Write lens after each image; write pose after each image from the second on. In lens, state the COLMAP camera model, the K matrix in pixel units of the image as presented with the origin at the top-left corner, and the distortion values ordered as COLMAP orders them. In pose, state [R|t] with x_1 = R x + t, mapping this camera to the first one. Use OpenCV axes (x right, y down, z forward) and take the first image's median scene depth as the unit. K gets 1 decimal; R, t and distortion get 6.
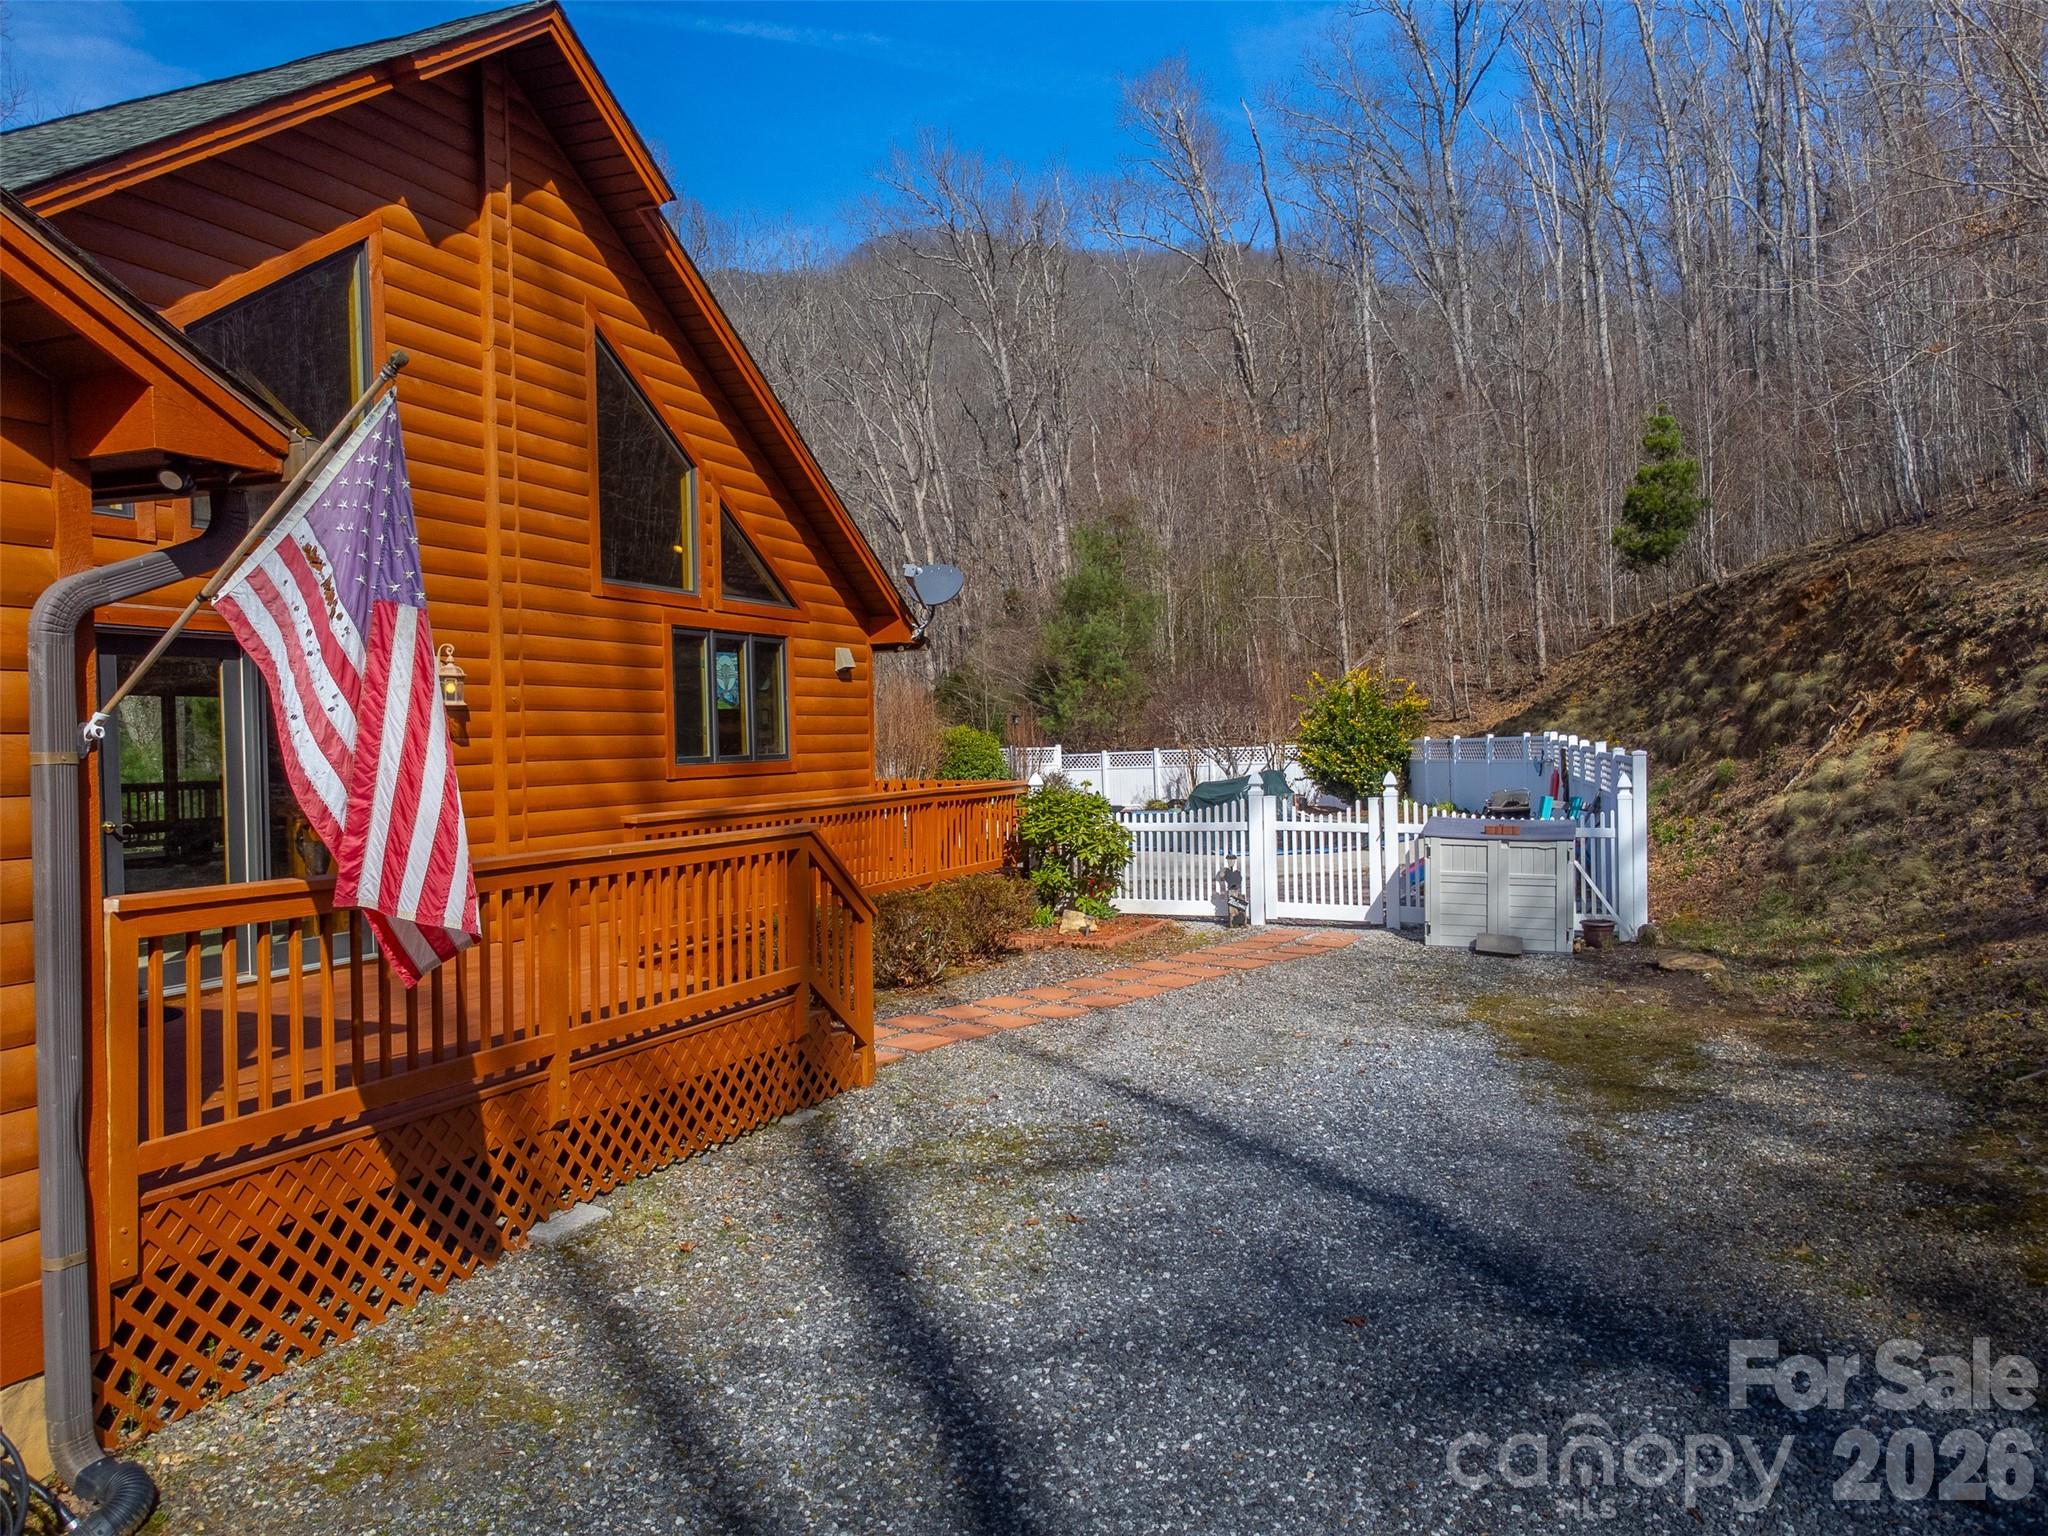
lens RADIAL K [[1534.2, 0, 1024.4], [0, 1534.2, 740.7], [0, 0, 1]] dist [0.014962, 0.016771]
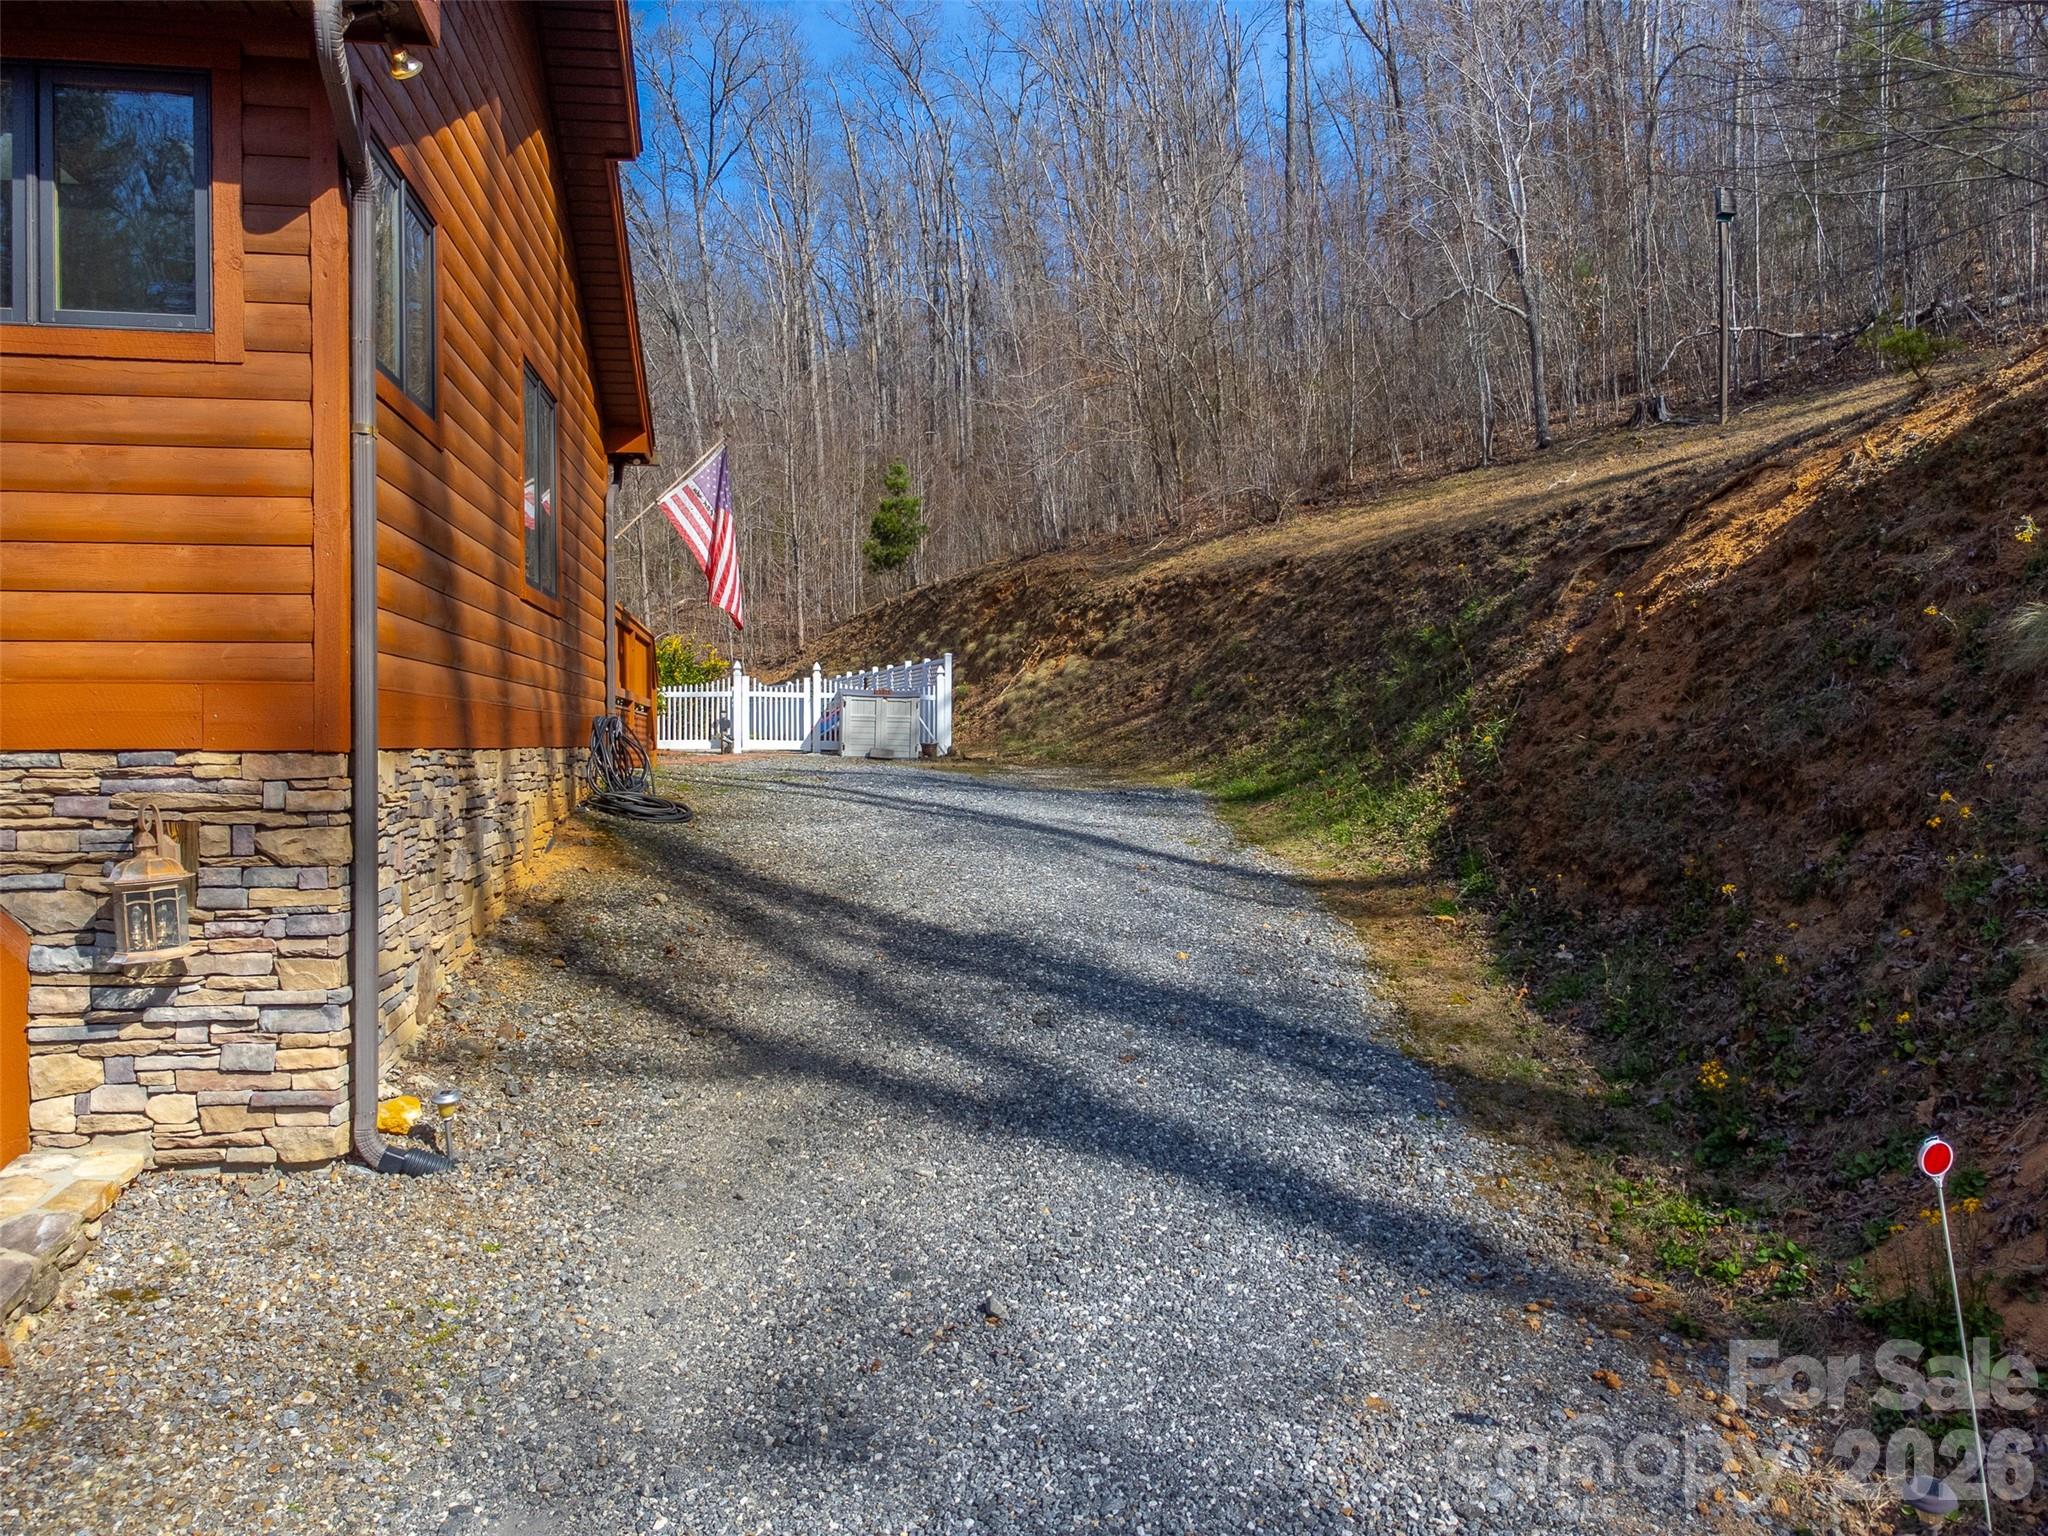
lens RADIAL K [[1534.2, 0, 1020.2], [0, 1534.2, 761.0], [0, 0, 1]] dist [0.014962, 0.016771]
pose [[0.864285, 0.008802, 0.502926, -0.413440], [-0.012170, 0.999920, 0.003413, 0.116756], [-0.502855, -0.009070, 0.864323, -0.585924]]
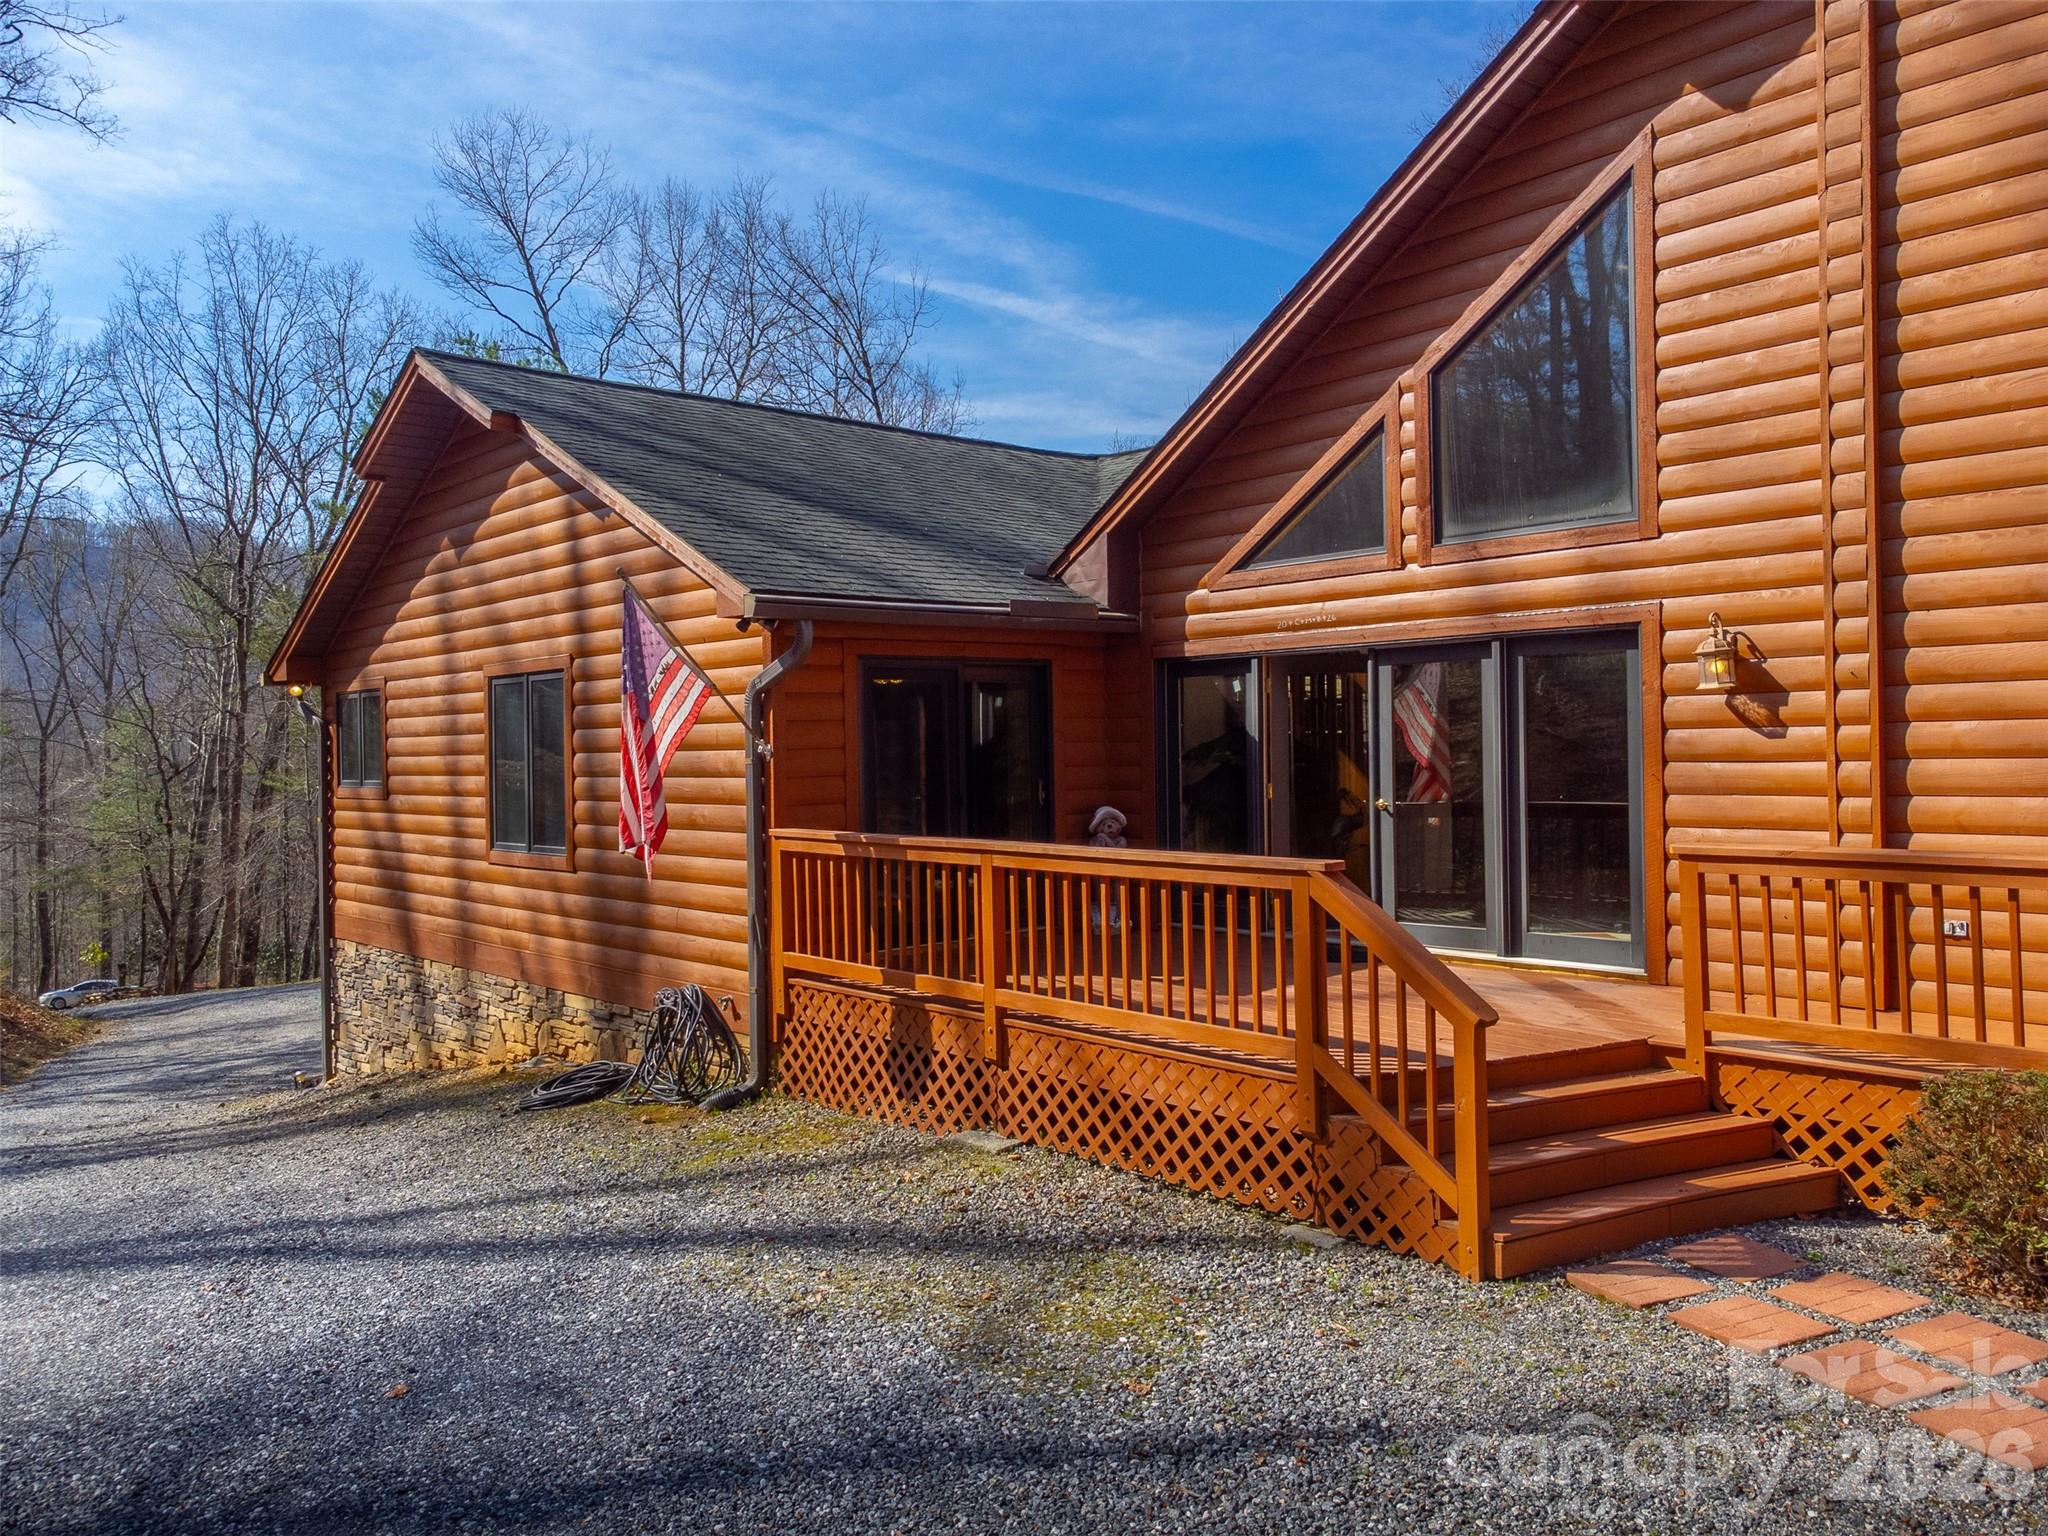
lens RADIAL K [[1534.2, 0, 1020.2], [0, 1534.2, 757.9], [0, 0, 1]] dist [0.014962, 0.016771]
pose [[-0.431398, 0.037279, -0.901391, 0.161261], [0.024472, 0.999262, 0.029615, -0.006319], [0.901830, -0.009283, -0.431992, 0.318109]]
